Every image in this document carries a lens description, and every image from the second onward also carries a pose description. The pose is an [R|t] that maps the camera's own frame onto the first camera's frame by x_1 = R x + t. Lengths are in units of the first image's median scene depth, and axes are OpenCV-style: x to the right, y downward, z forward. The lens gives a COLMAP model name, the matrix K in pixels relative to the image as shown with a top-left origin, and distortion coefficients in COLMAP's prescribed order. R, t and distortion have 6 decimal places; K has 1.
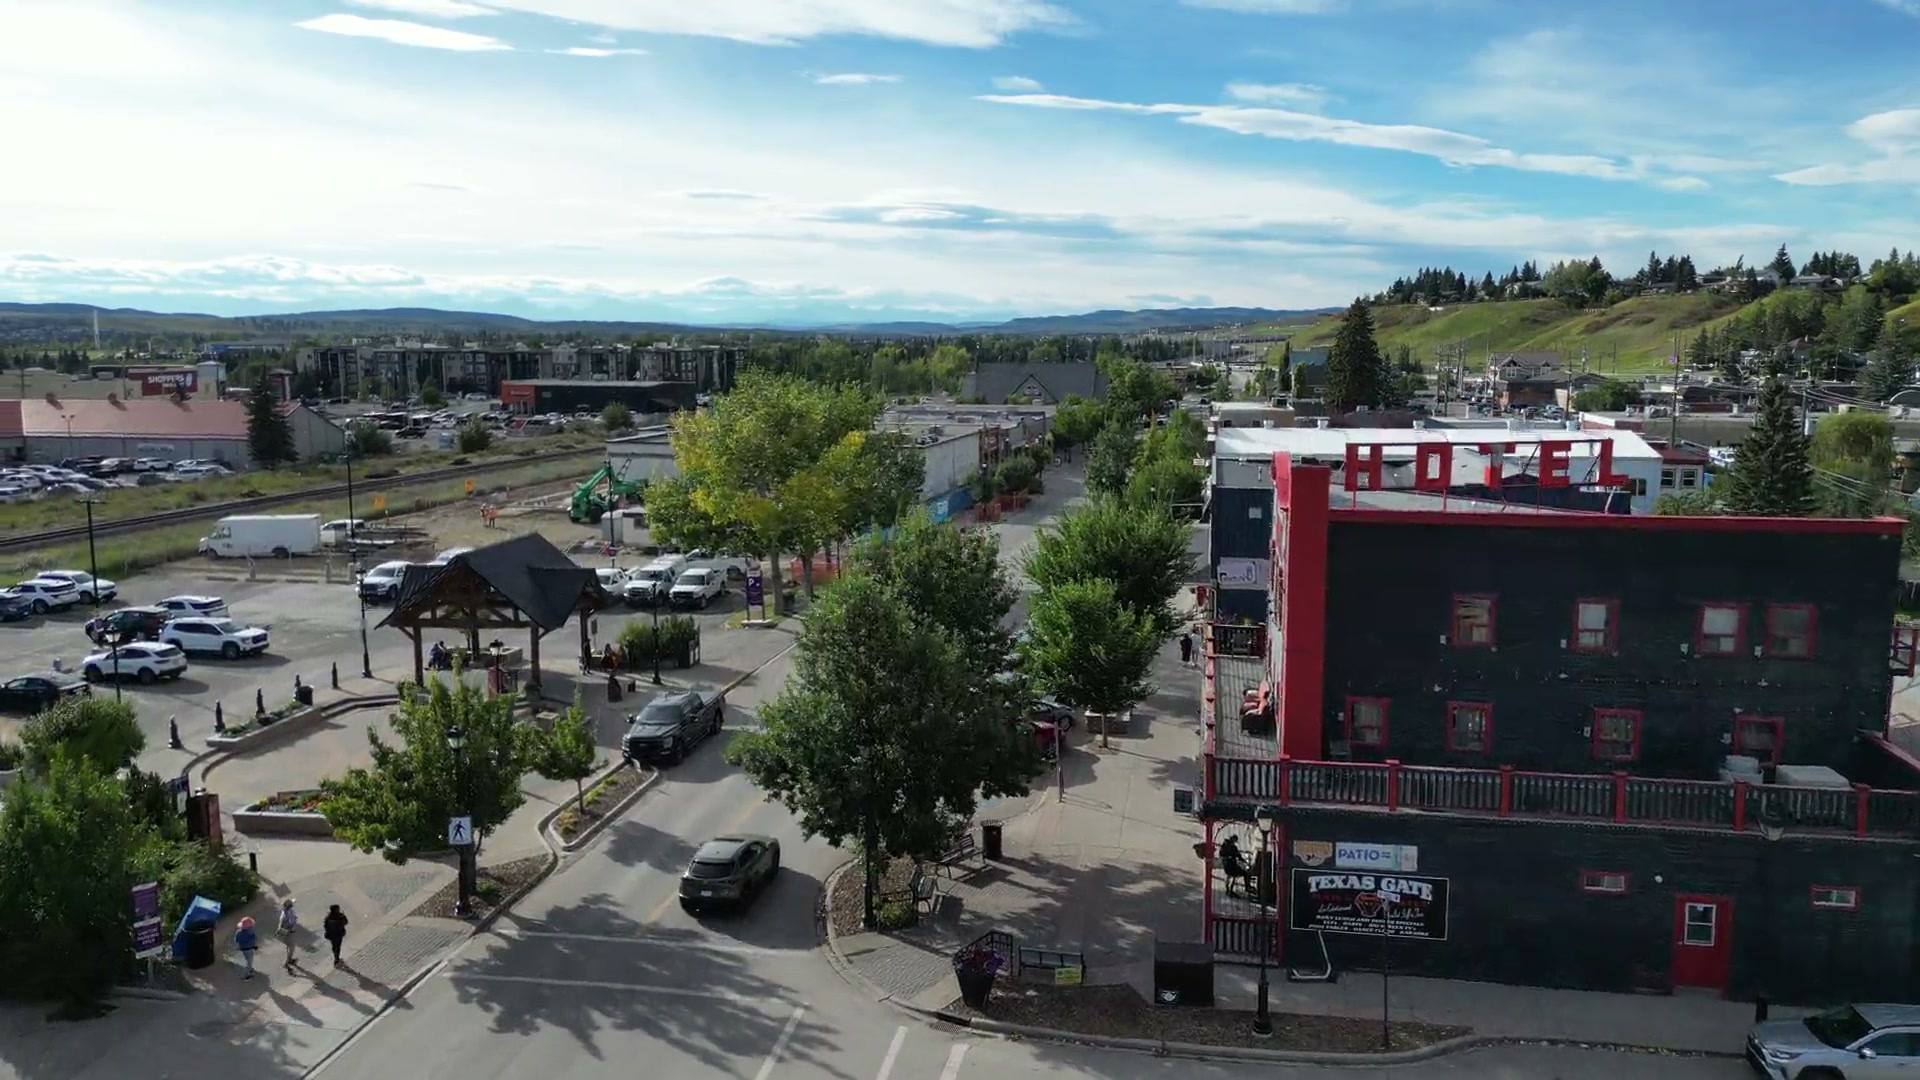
lens RADIAL K [[1410.0, 0, 960.0], [0, 1410.0, 540.0], [0, 0, 1]] dist [0.085315, -0.091859]
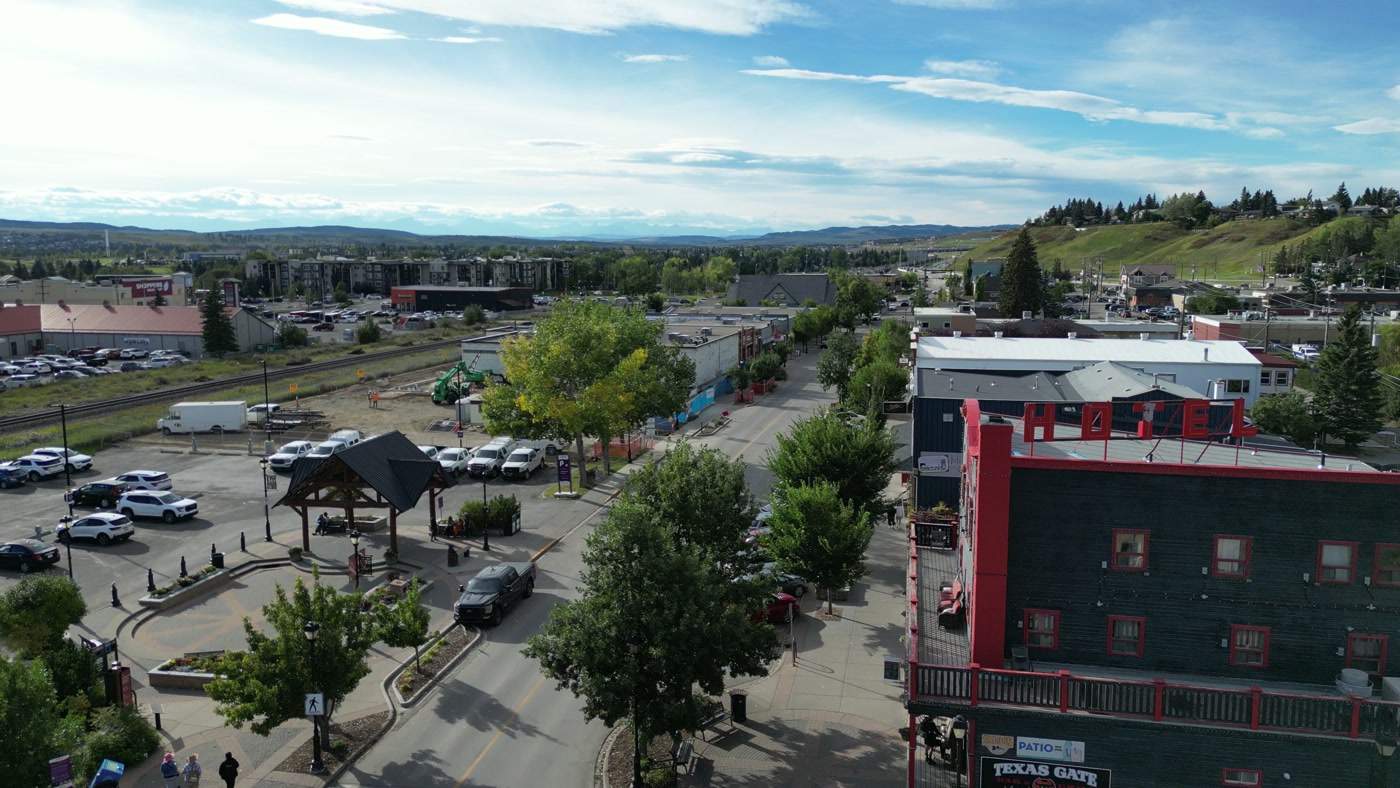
lens RADIAL K [[1028.1, 0, 700.0], [0, 1028.1, 394.0], [0, 0, 1]] dist [0.085315, -0.091859]
pose [[0.999625, 0.003899, -0.027115, 0.006911], [-0.003910, 0.999992, -0.000346, -0.035415], [0.027114, 0.000452, 0.999632, 0.044139]]
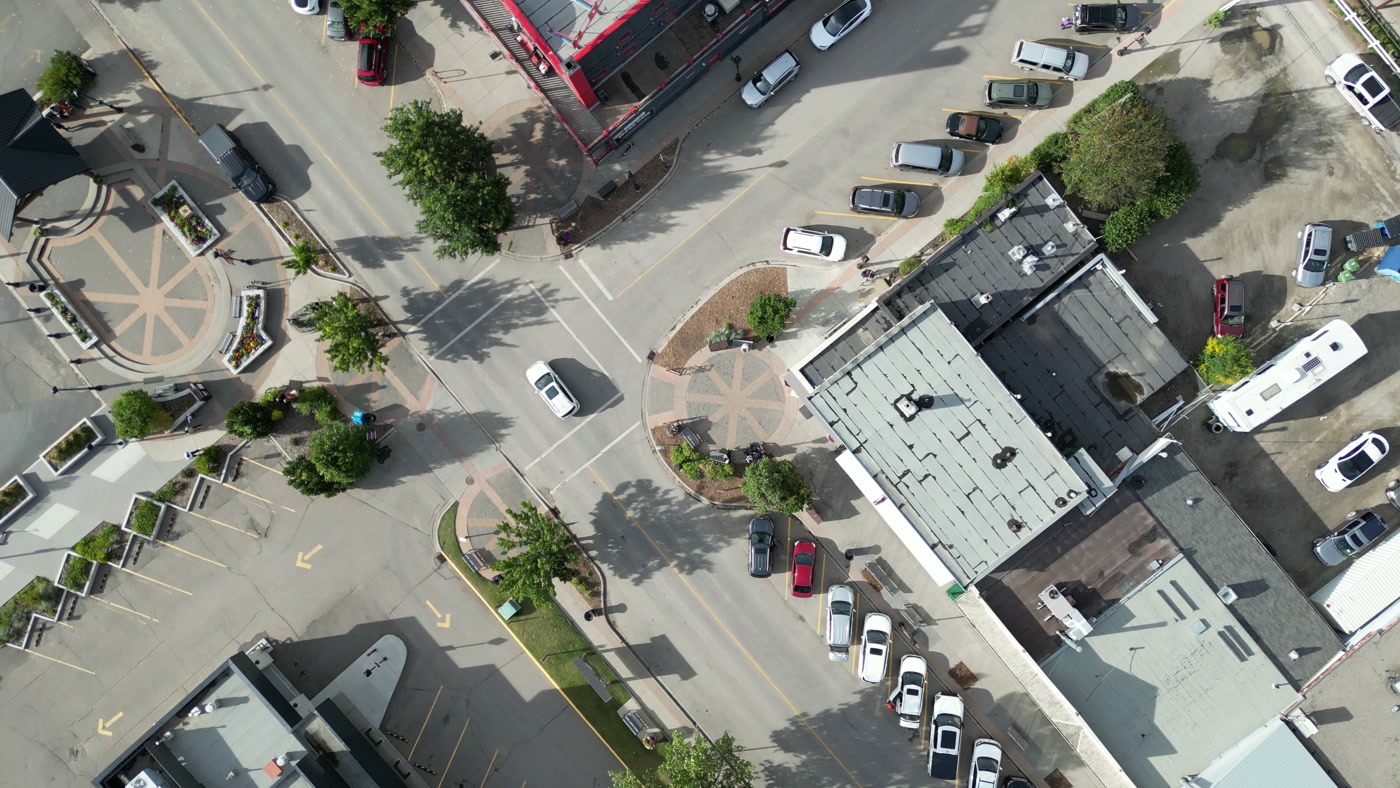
lens RADIAL K [[1013.7, 0, 712.3], [0, 1013.7, 395.2], [0, 0, 1]] dist [0.142531, -0.284950]
pose [[0.650907, -0.758294, -0.036200, 0.019499], [0.138412, 0.071655, 0.987779, -0.793561], [-0.746433, -0.647963, 0.151597, 0.086357]]
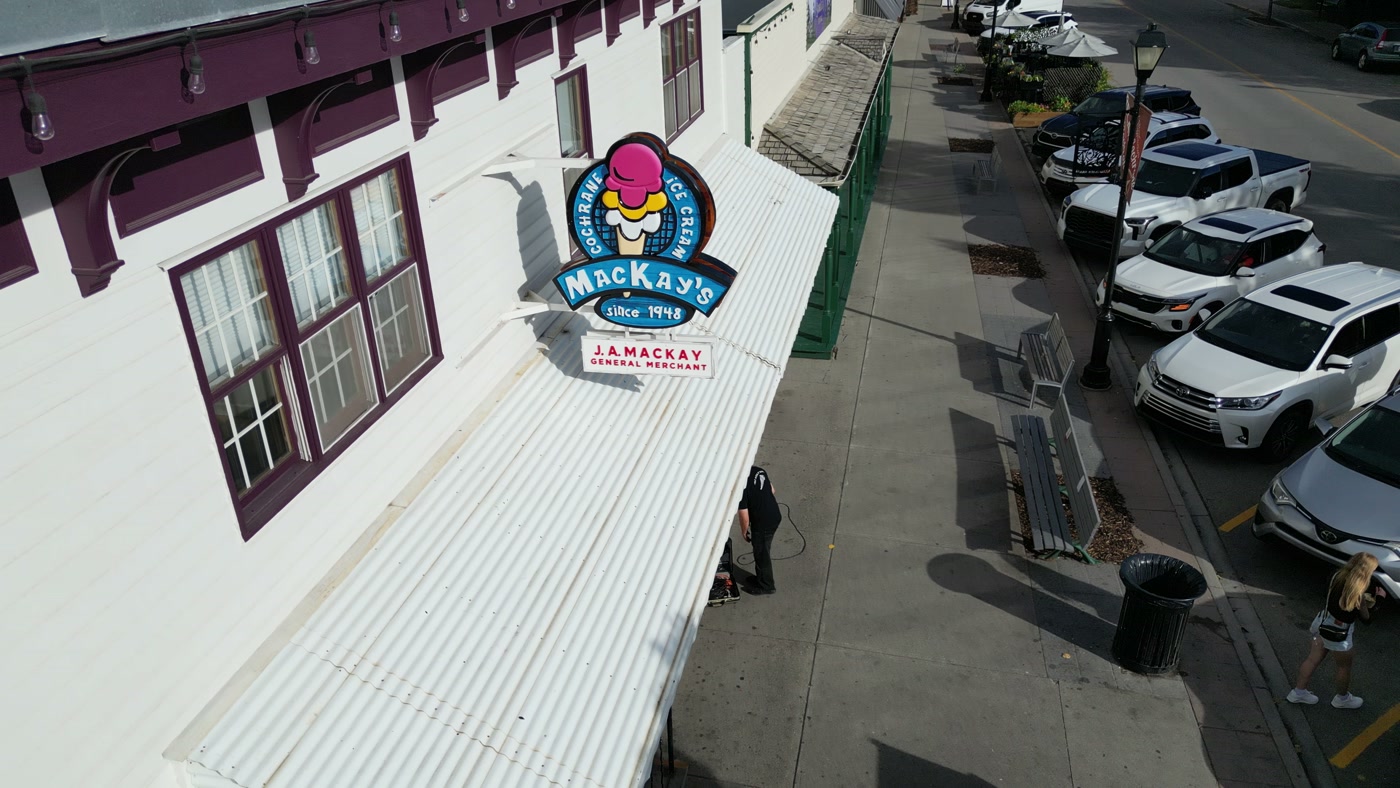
lens RADIAL K [[1042.2, 0, 723.8], [0, 1042.2, 394.6], [0, 0, 1]] dist [0.085895, -0.108474]
pose [[-0.999662, 0.011498, 0.023335, 0.004448], [0.022648, 0.825982, 0.563241, 0.091516], [-0.012798, 0.563579, -0.825963, 0.130854]]
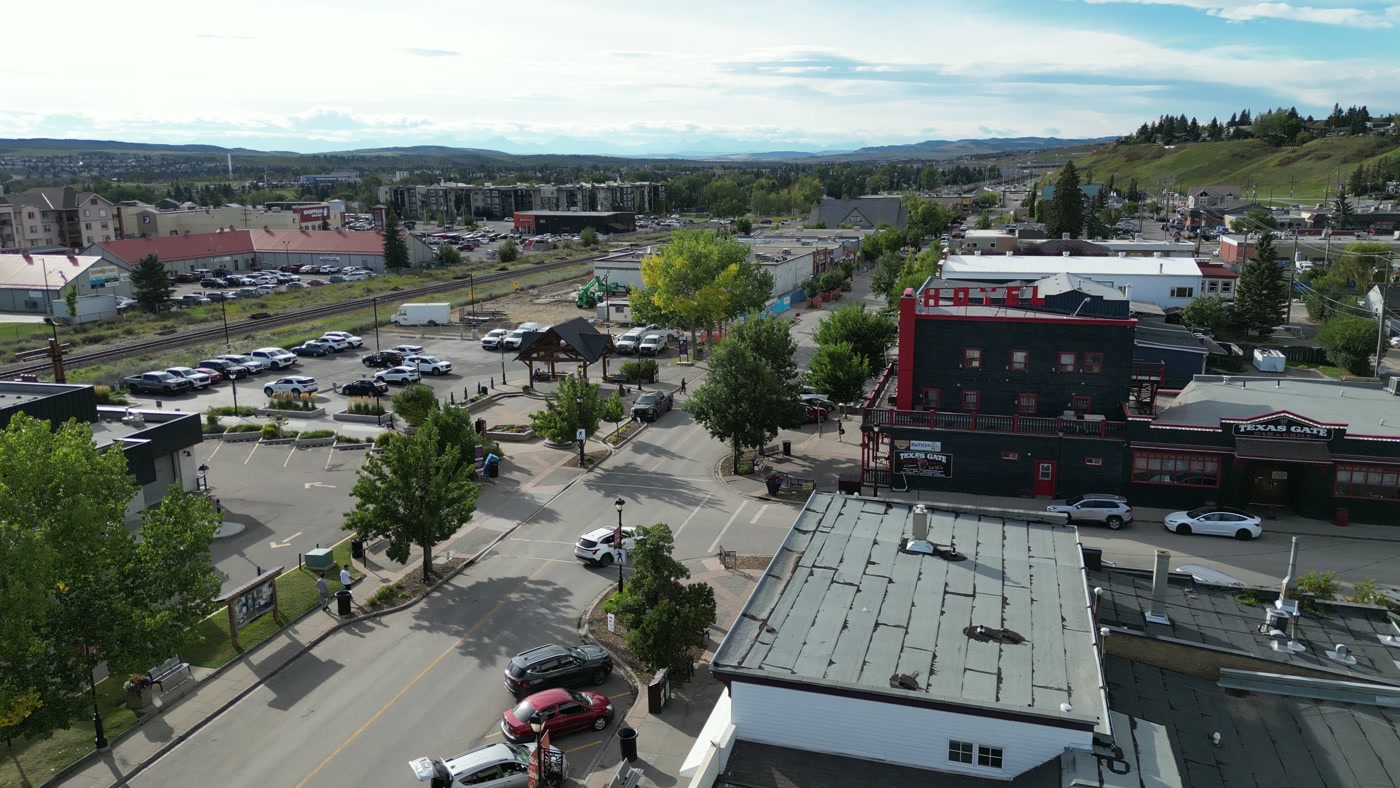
lens RADIAL K [[1028.1, 0, 700.0], [0, 1028.1, 394.0], [0, 0, 1]] dist [0.085315, -0.091859]
pose [[0.993567, 0.016662, -0.112015, 0.038878], [-0.007983, 0.996961, 0.077489, -0.009233], [0.112966, -0.076096, 0.990681, -0.420714]]
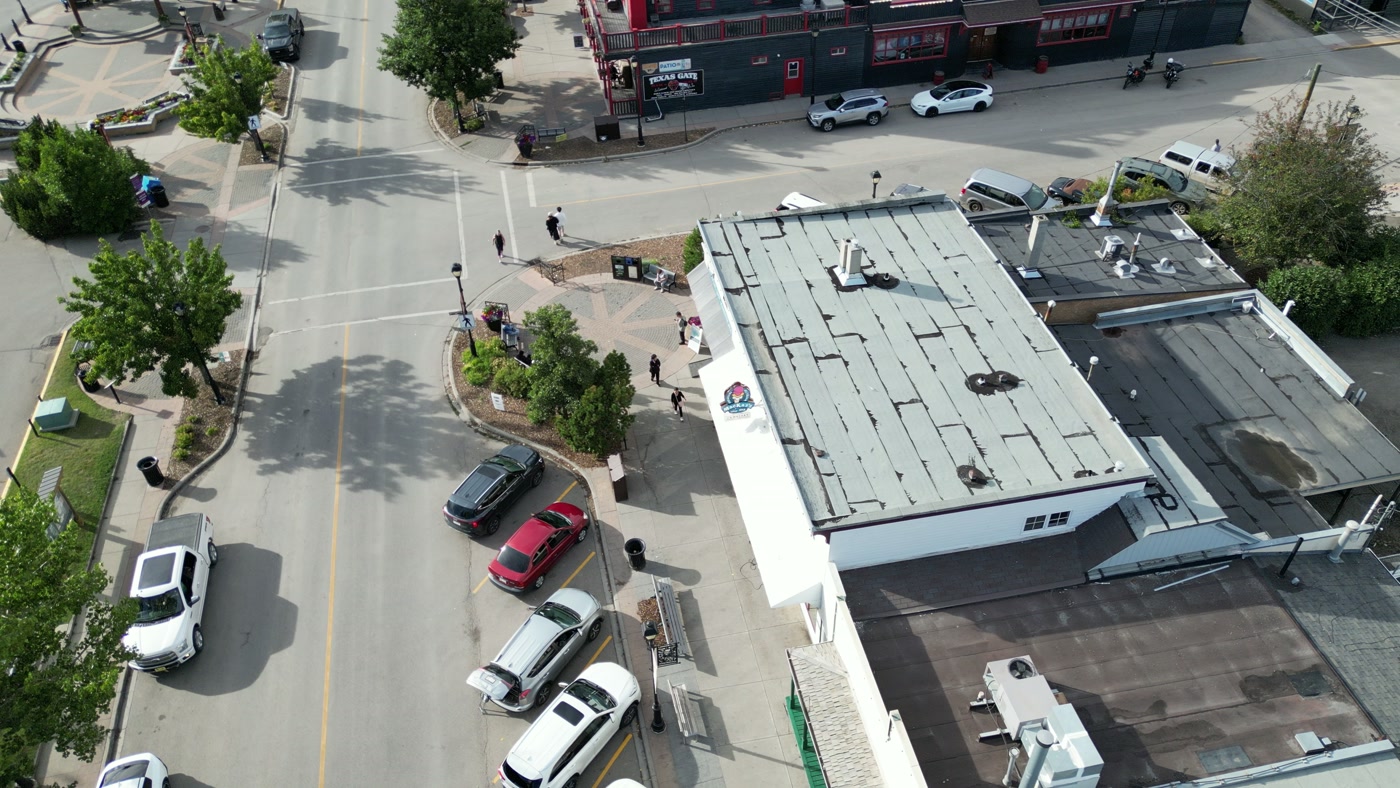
lens RADIAL K [[1028.1, 0, 700.0], [0, 1028.1, 394.0], [0, 0, 1]] dist [0.085315, -0.091859]
pose [[0.930477, -0.258736, 0.259363, -0.121215], [0.073905, 0.825975, 0.558841, -0.133437], [-0.358819, -0.500821, 0.787672, -0.308021]]
